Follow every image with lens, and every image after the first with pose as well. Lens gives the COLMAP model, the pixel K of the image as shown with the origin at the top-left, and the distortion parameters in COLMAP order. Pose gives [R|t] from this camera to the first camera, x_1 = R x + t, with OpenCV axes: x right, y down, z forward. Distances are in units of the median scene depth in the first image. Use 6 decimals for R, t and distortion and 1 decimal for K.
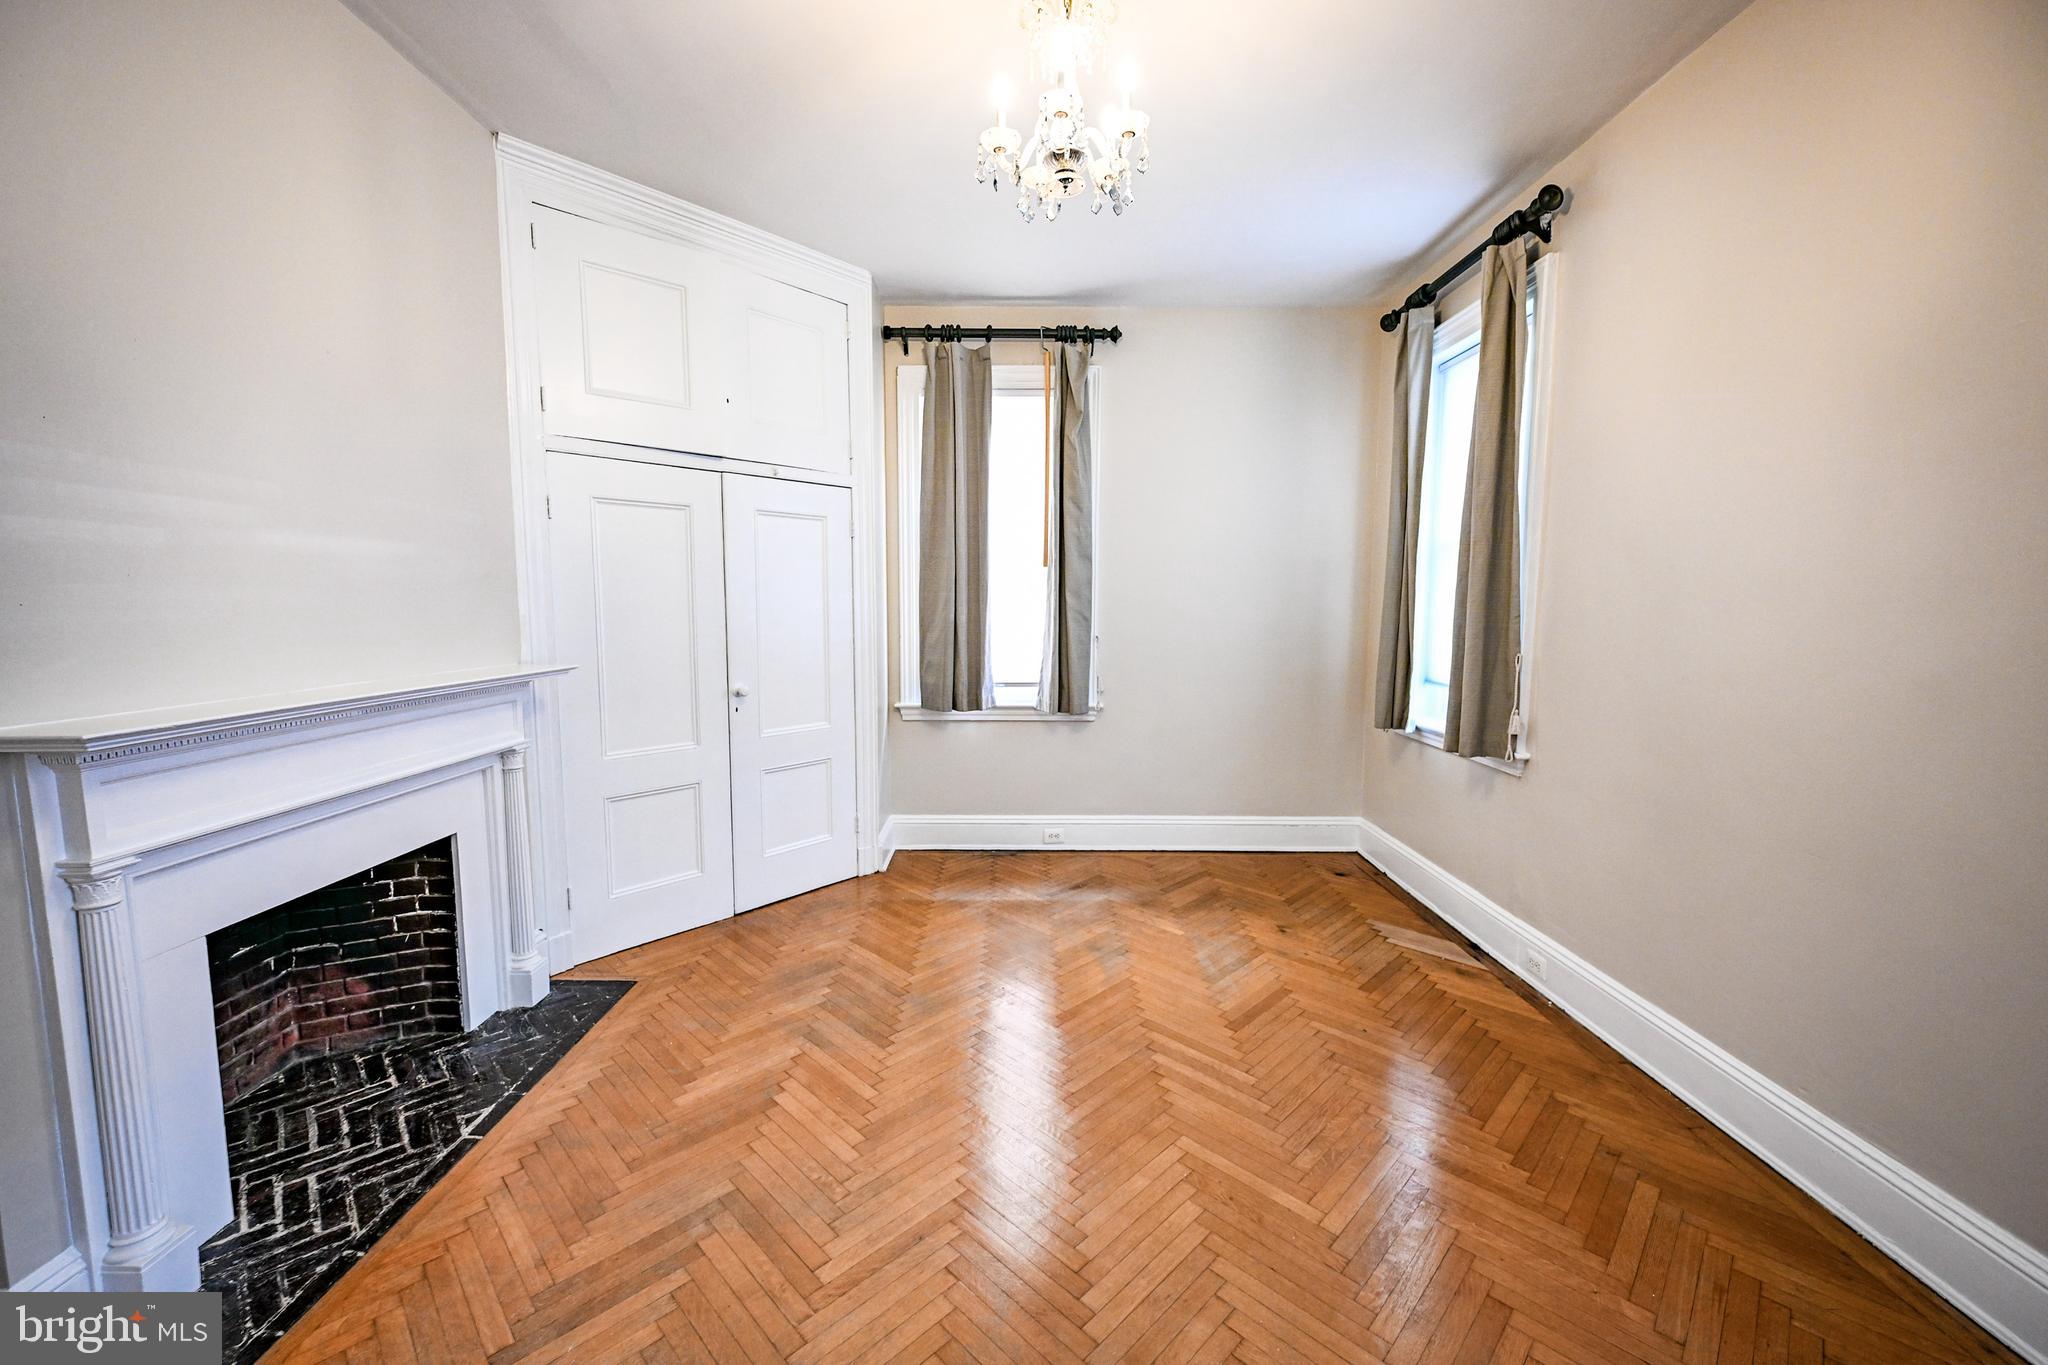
lens RADIAL K [[811.0, 0, 1018.3], [0, 811.0, 681.9], [0, 0, 1]] dist [0.001781, -0.000540]
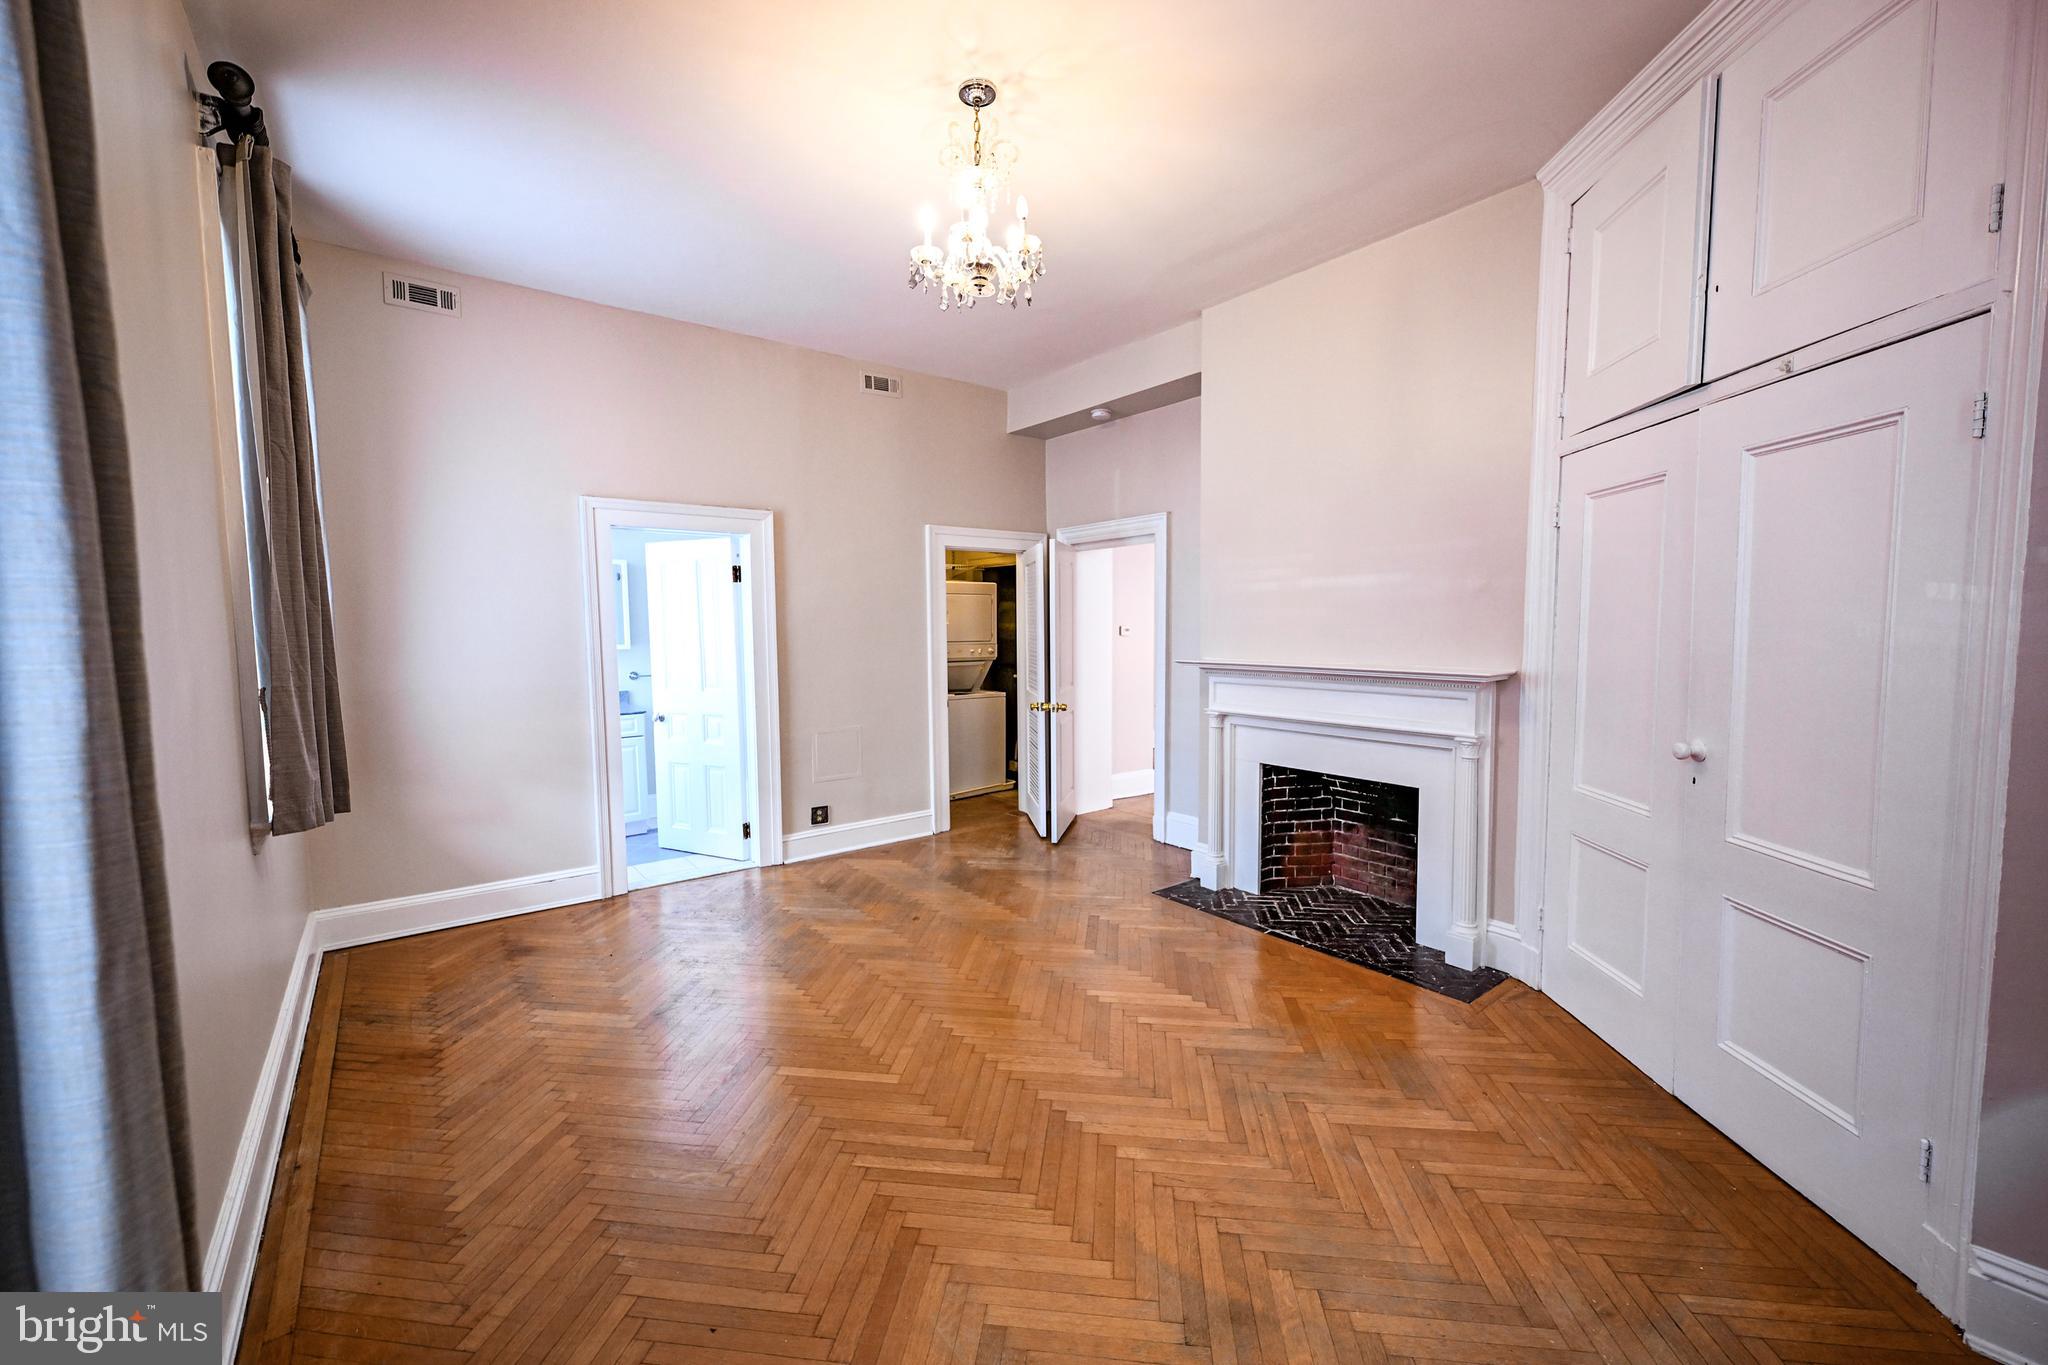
lens RADIAL K [[811.0, 0, 1018.3], [0, 811.0, 681.9], [0, 0, 1]] dist [0.001781, -0.000540]
pose [[-0.791678, 0.049572, -0.608924, 0.680989], [-0.055894, 0.986646, 0.152991, -0.165650], [0.608376, 0.155155, -0.778335, 1.765445]]
